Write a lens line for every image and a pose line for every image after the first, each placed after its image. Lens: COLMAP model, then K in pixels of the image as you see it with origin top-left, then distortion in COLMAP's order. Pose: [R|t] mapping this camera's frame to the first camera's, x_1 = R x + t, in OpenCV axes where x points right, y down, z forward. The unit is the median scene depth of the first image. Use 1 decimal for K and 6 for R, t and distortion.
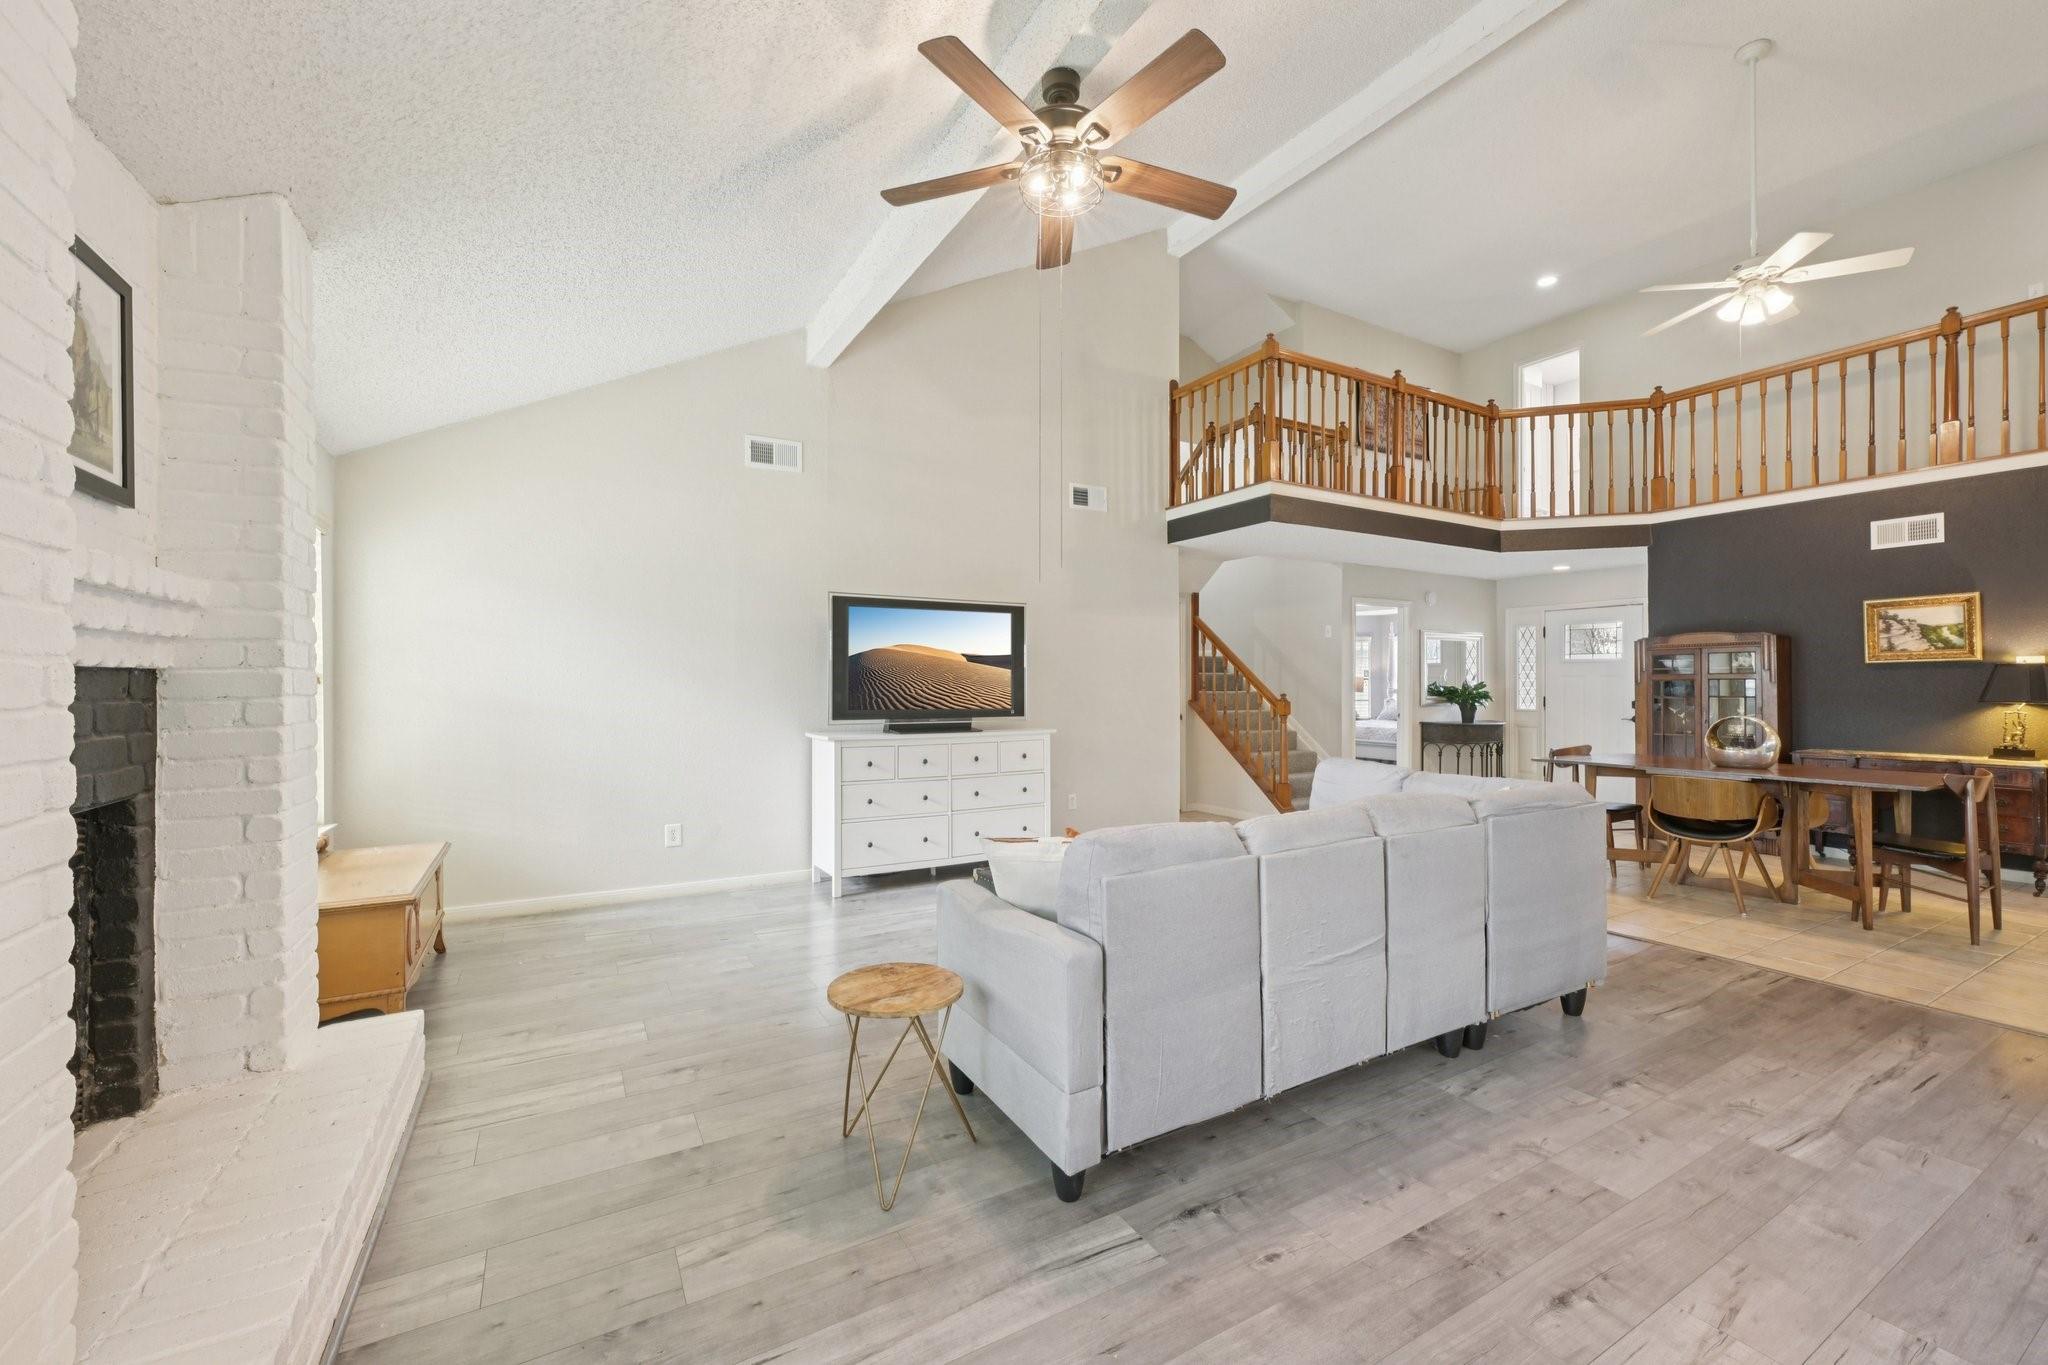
lens RADIAL K [[814.7, 0, 1024.0], [0, 814.7, 682.5], [0, 0, 1]] dist [0.000741, -0.000137]
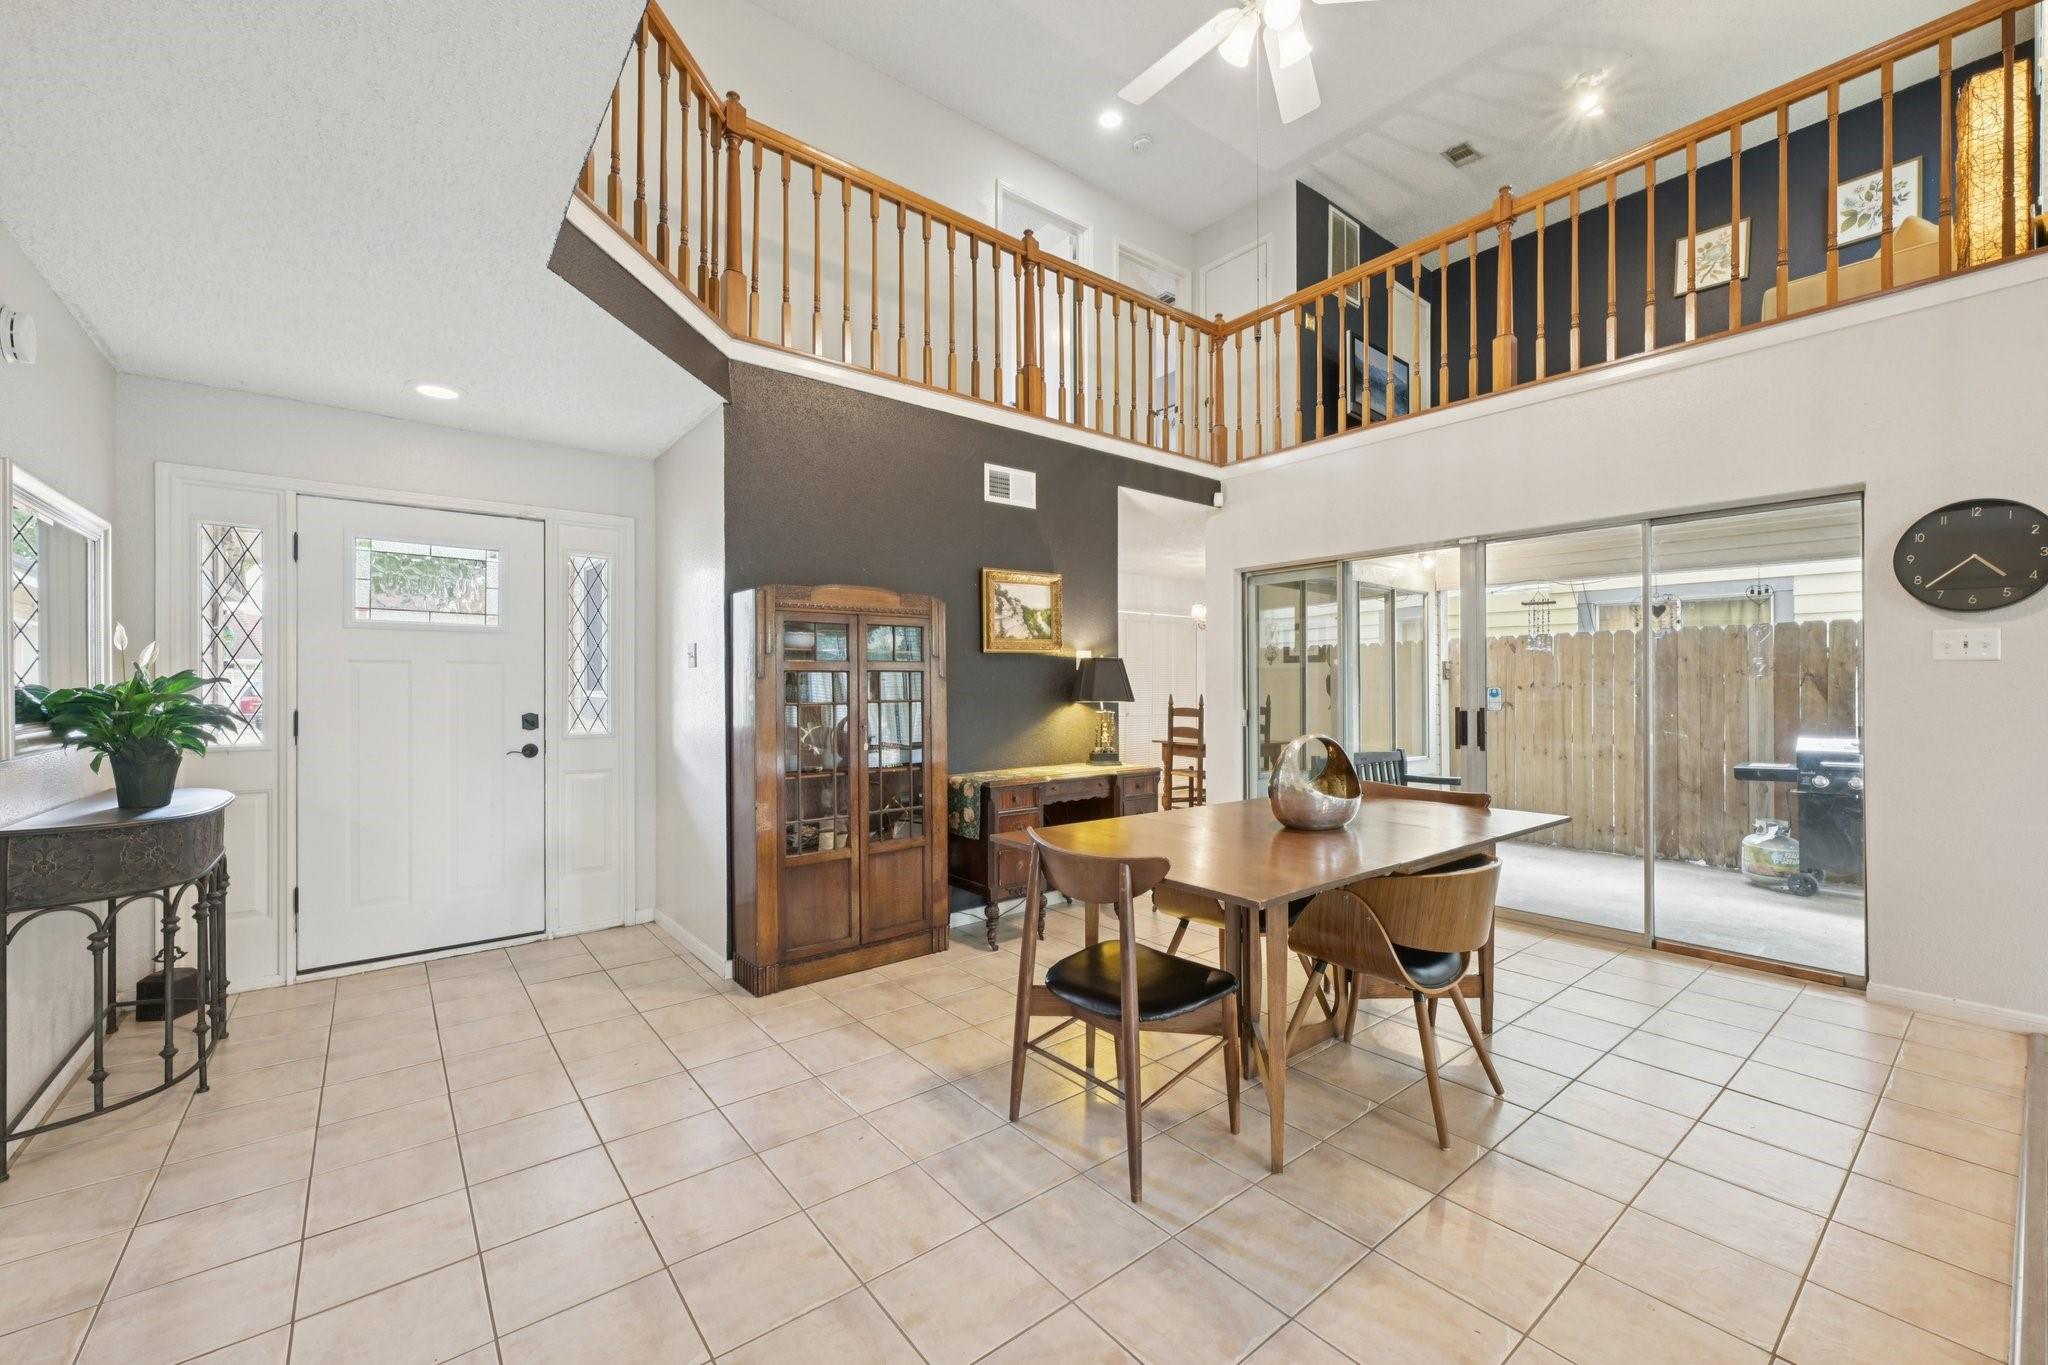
lens RADIAL K [[815.7, 0, 1027.9], [0, 815.7, 687.9], [0, 0, 1]] dist [-0.001509, -0.000043]
pose [[-0.156084, -0.003099, 0.987739, 0.297270], [-0.002141, 0.999994, 0.002799, 0.006325], [-0.987741, -0.001678, -0.156090, 1.075195]]
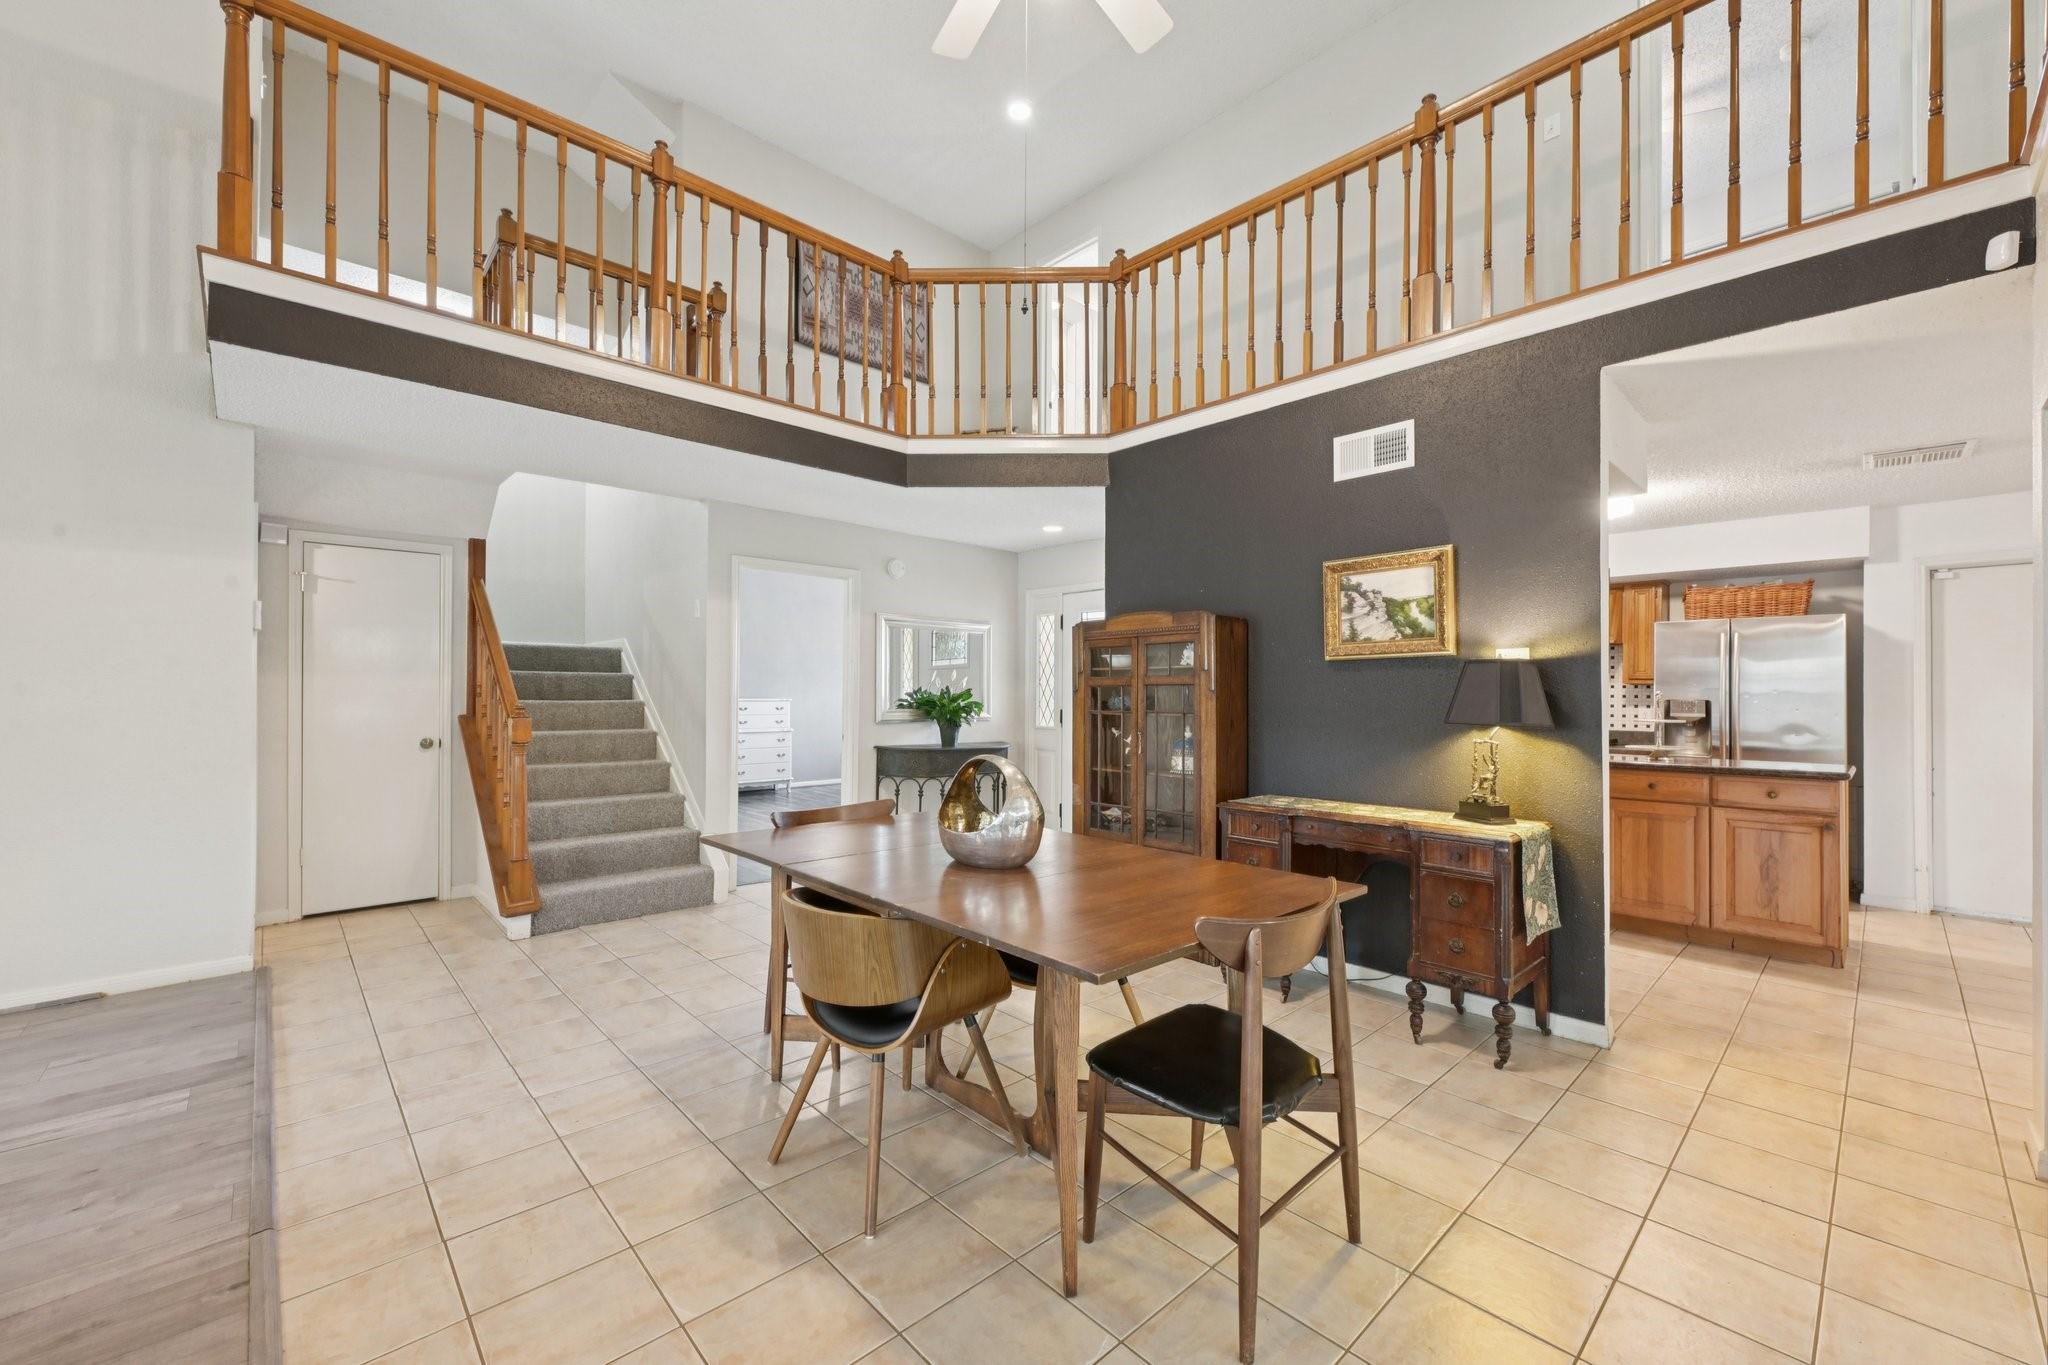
lens RADIAL K [[815.7, 0, 1027.9], [0, 815.7, 687.9], [0, 0, 1]] dist [-0.001509, -0.000043]
pose [[0.972489, 0.007047, 0.232844, 0.659896], [-0.006169, 0.999971, -0.004501, 0.001908], [-0.232869, 0.002941, 0.972504, 0.437912]]
